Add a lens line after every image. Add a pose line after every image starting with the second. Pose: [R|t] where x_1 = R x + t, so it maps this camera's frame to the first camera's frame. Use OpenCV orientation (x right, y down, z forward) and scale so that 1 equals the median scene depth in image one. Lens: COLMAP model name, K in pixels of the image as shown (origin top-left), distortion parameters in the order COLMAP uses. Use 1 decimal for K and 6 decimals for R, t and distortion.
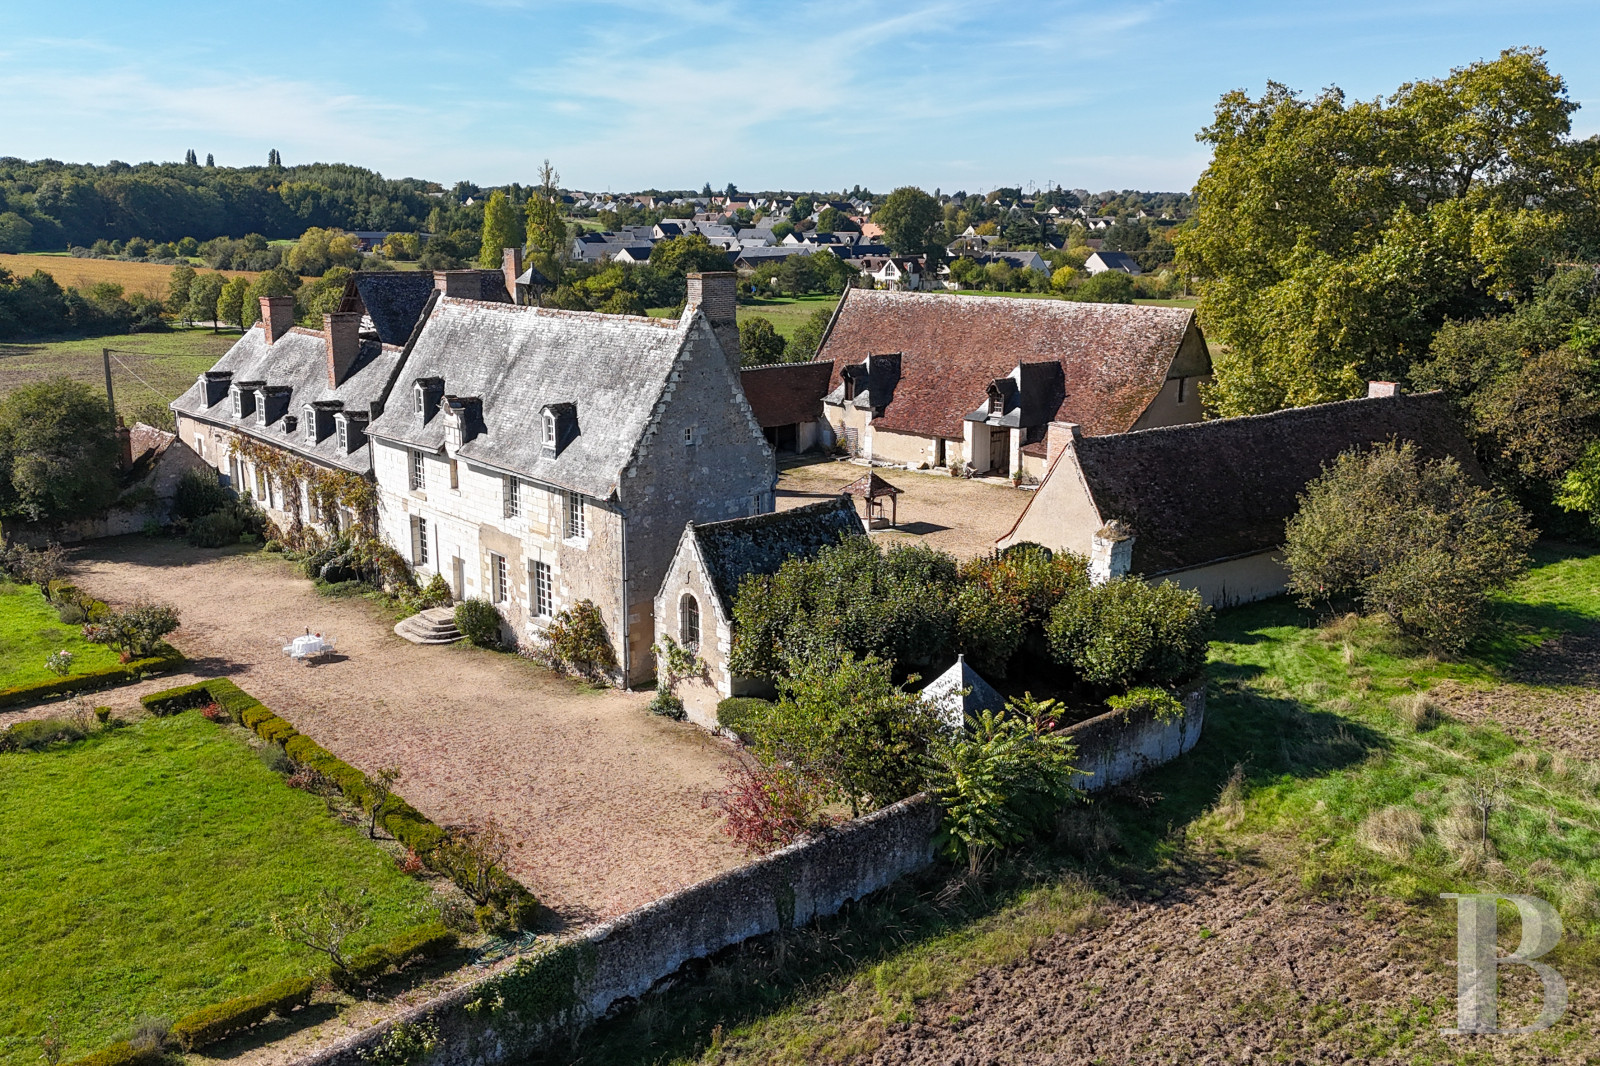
lens RADIAL K [[1609.3, 0, 800.0], [0, 1609.3, 533.0], [0, 0, 1]] dist [0.057278, 0.002802]
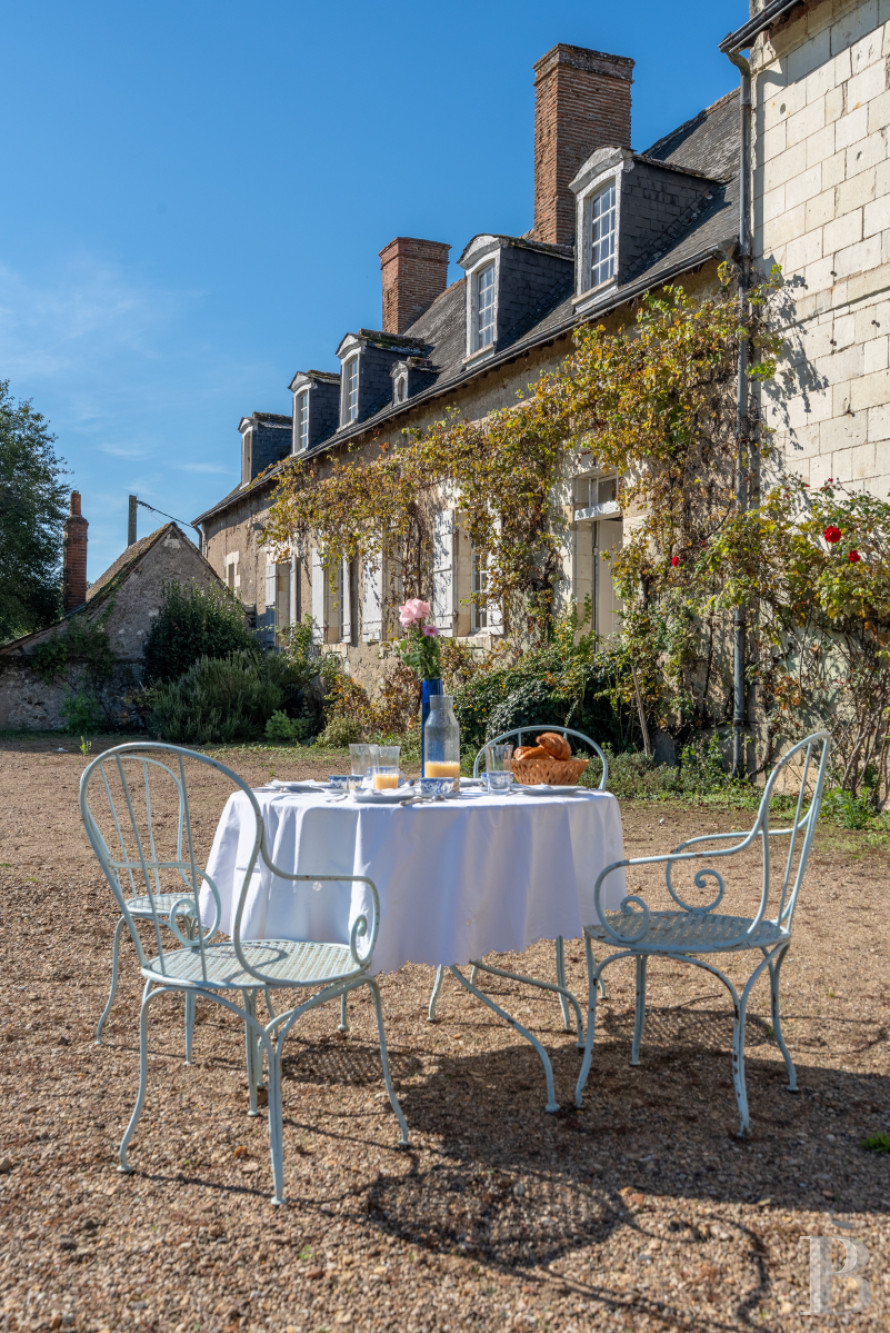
lens RADIAL K [[1340.8, 0, 445.0], [0, 1340.8, 666.5], [0, 0, 1]] dist [0.057278, 0.002802]
pose [[0.958602, 0.016264, -0.284285, -0.230834], [-0.084239, 0.969878, -0.228563, 0.059630], [0.272004, 0.243049, 0.931097, 0.760181]]
